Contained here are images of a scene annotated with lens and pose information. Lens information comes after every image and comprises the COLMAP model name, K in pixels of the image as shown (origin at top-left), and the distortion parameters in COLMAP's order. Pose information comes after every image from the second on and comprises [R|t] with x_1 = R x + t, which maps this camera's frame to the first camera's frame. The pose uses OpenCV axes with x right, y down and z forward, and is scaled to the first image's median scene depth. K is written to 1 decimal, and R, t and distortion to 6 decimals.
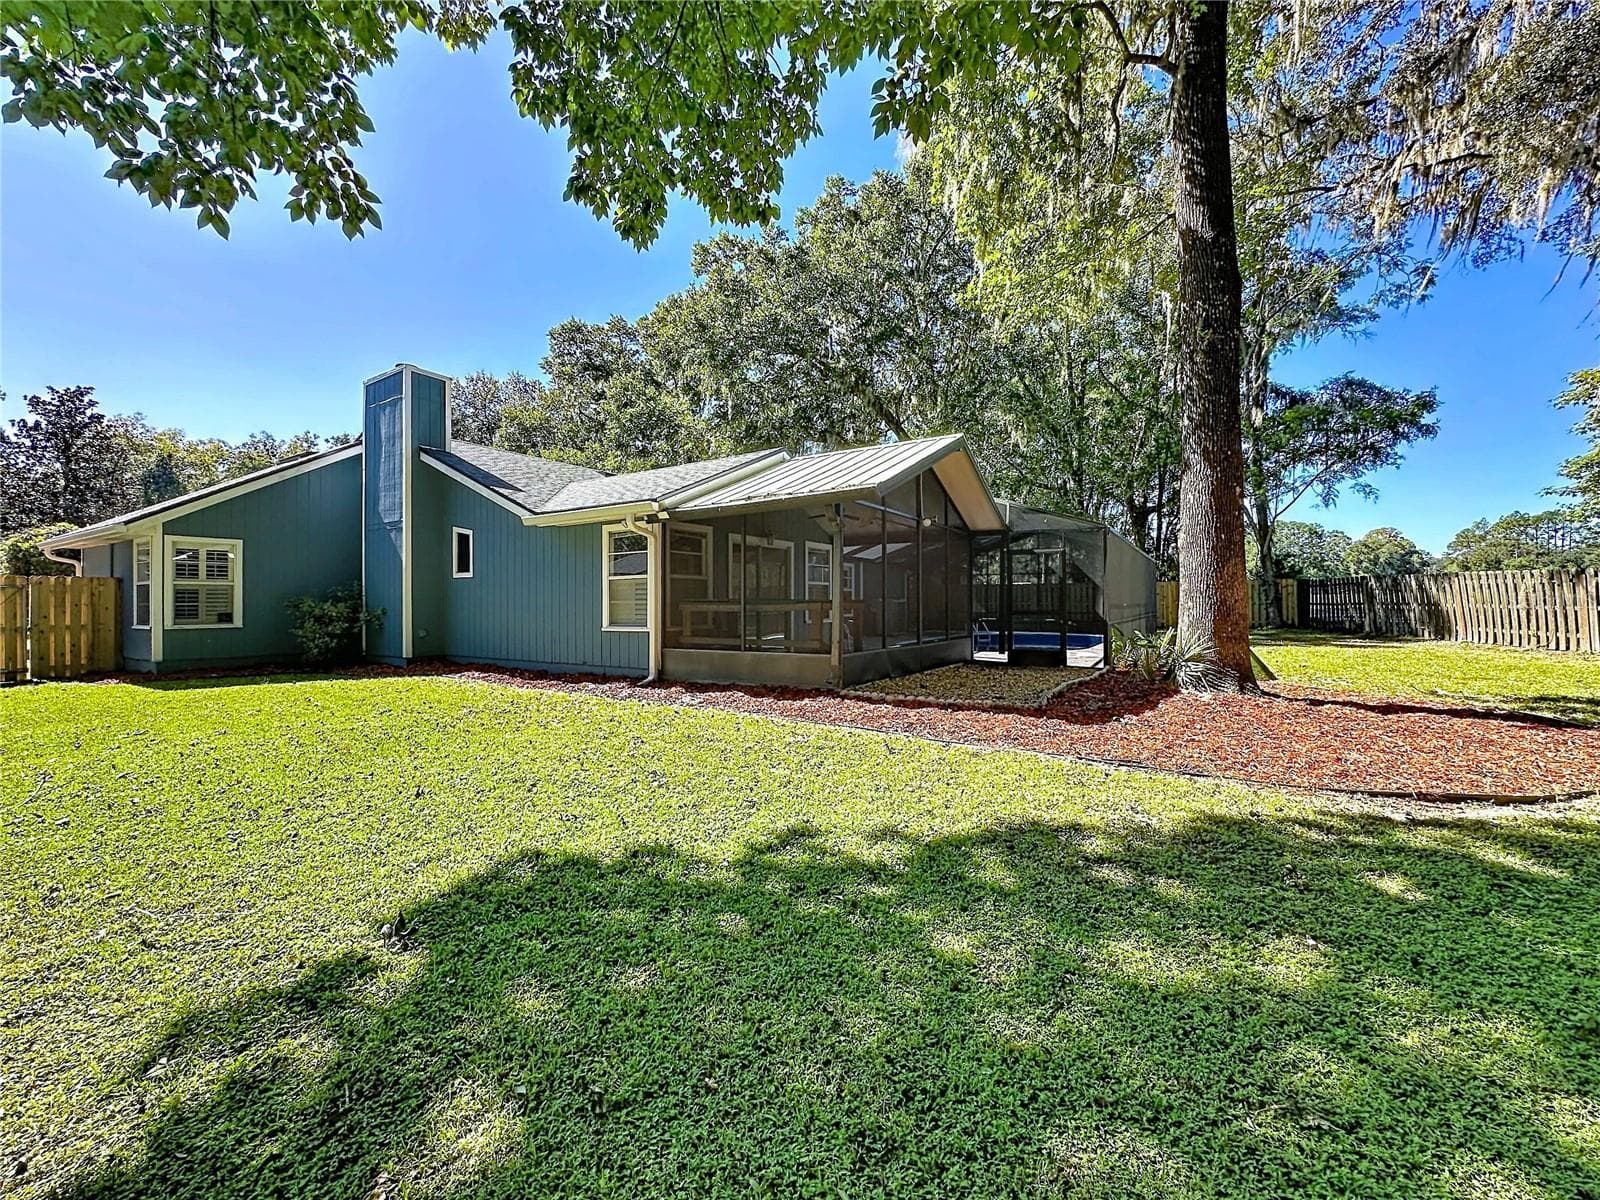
lens RADIAL K [[651.8, 0, 799.8], [0, 651.8, 592.2], [0, 0, 1]] dist [-0.000040, 0.000575]
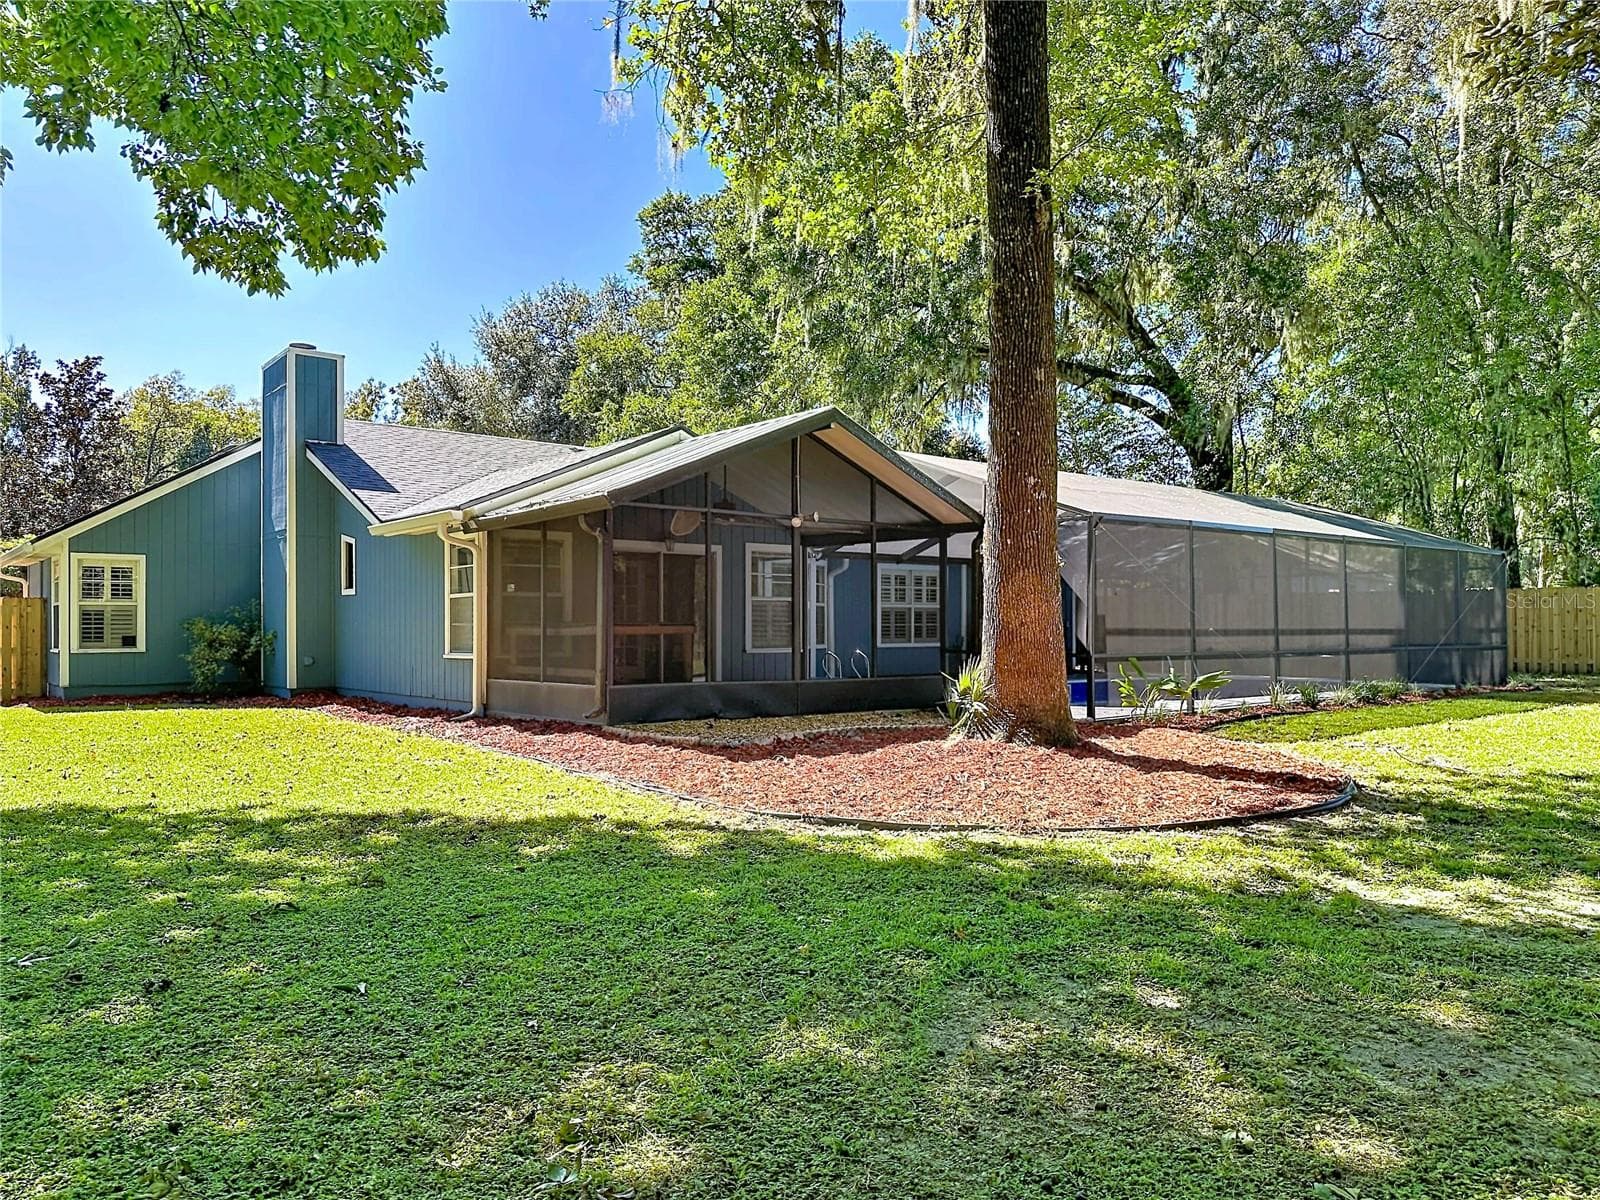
lens RADIAL K [[1165.8, 0, 802.7], [0, 1165.8, 596.2], [0, 0, 1]] dist [0.103451, -0.116570]
pose [[0.943321, -0.007519, -0.331796, 0.558037], [0.005558, 0.999961, -0.006860, -0.006980], [0.331835, 0.004627, 0.943326, -0.254129]]
